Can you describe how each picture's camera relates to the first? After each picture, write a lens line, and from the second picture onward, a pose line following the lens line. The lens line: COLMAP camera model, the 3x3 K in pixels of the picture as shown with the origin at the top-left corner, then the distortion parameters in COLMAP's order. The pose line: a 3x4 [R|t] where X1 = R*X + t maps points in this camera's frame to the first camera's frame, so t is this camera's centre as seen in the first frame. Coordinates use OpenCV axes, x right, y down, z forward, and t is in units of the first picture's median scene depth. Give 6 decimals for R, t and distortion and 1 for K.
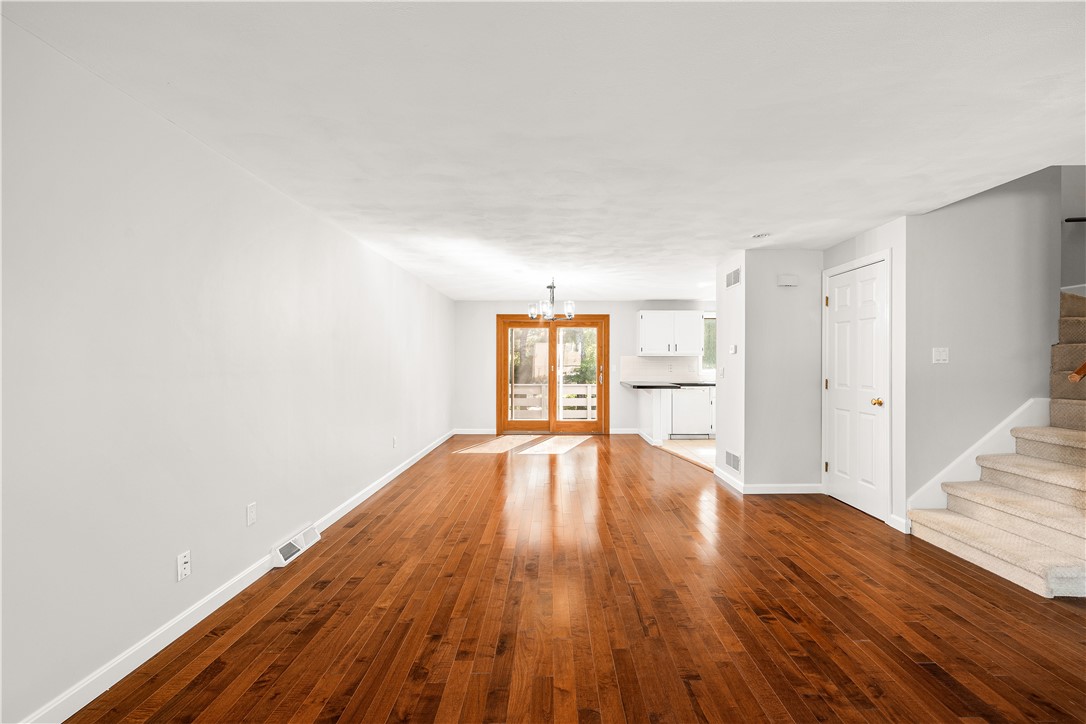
lens RADIAL K [[471.7, 0, 541.9], [0, 471.7, 363.1], [0, 0, 1]] dist [-0.002108, -0.000244]
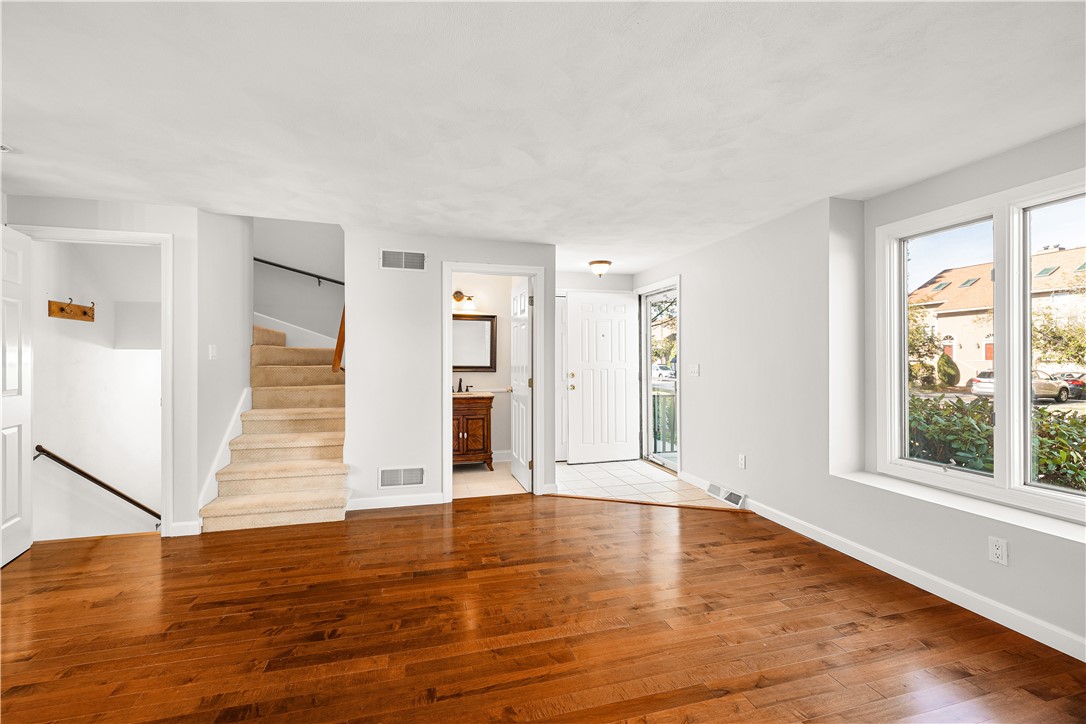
lens RADIAL K [[471.7, 0, 541.0], [0, 471.7, 357.7], [0, 0, 1]] dist [-0.002108, -0.000244]
pose [[-0.286162, 0.004692, 0.958170, -0.440360], [-0.000697, 0.999987, -0.005104, 0.001464], [-0.958181, -0.002128, -0.286155, 0.724598]]
